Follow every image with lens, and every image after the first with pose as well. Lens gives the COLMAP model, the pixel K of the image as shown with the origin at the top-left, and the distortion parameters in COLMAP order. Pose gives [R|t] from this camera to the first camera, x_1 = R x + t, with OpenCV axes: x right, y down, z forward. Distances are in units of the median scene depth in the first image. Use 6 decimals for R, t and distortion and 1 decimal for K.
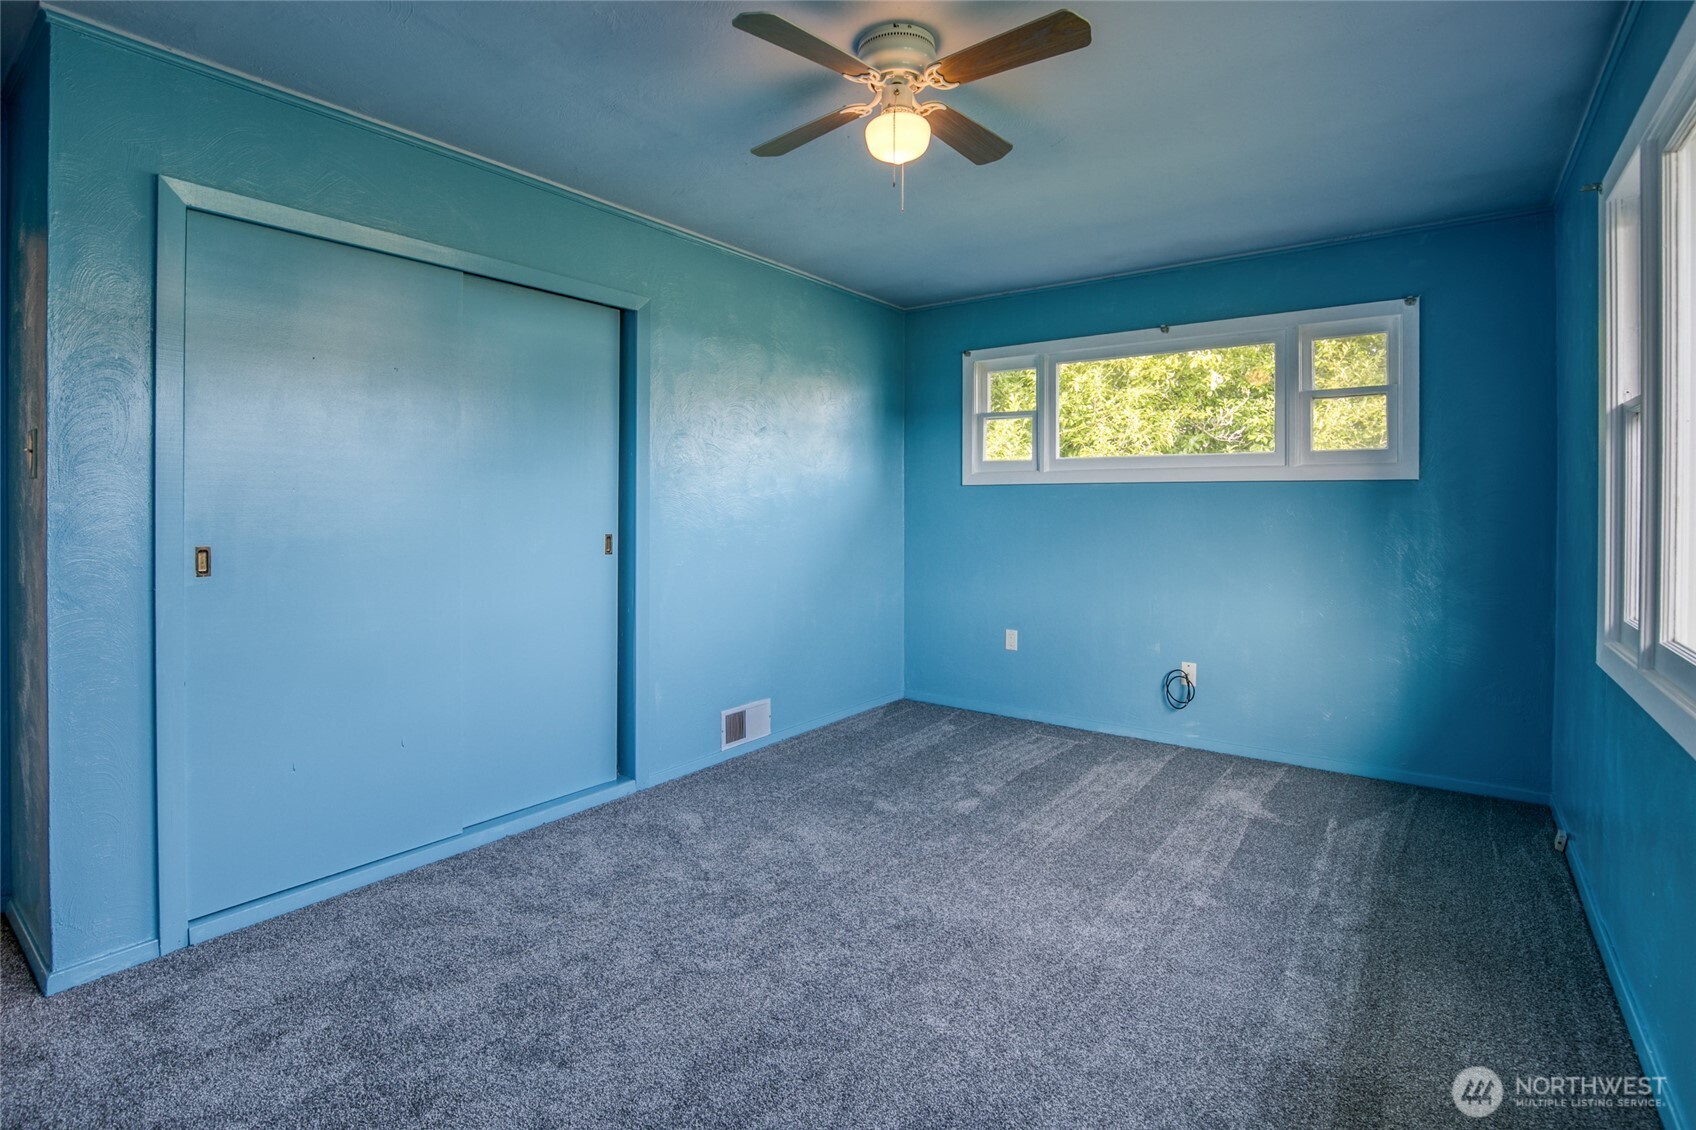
lens RADIAL K [[789.9, 0, 861.0], [0, 789.9, 511.2], [0, 0, 1]] dist [-0.030340, 0.005492]
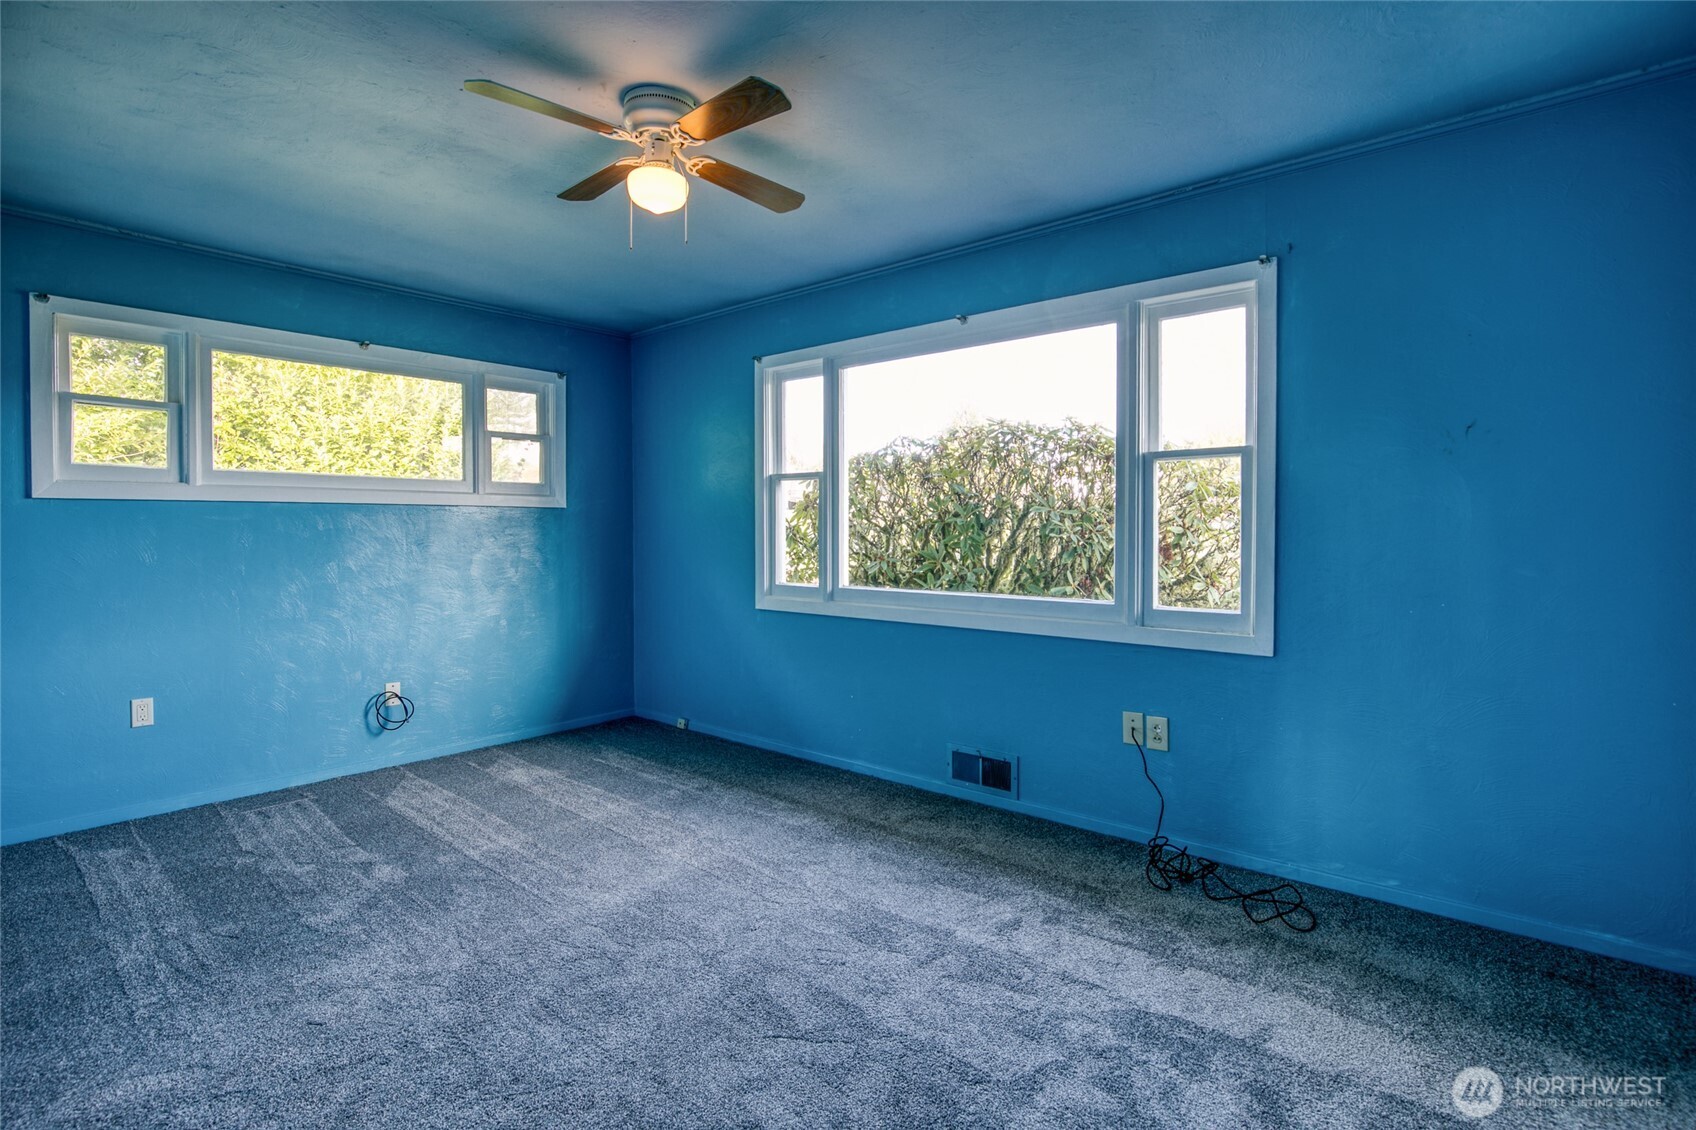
lens RADIAL K [[789.9, 0, 848.5], [0, 789.9, 555.2], [0, 0, 1]] dist [-0.030340, 0.005492]
pose [[0.090887, -0.040936, 0.995020, -0.595489], [0.006741, 0.999157, 0.040490, -0.009786], [-0.995838, 0.003027, 0.091086, 0.364027]]
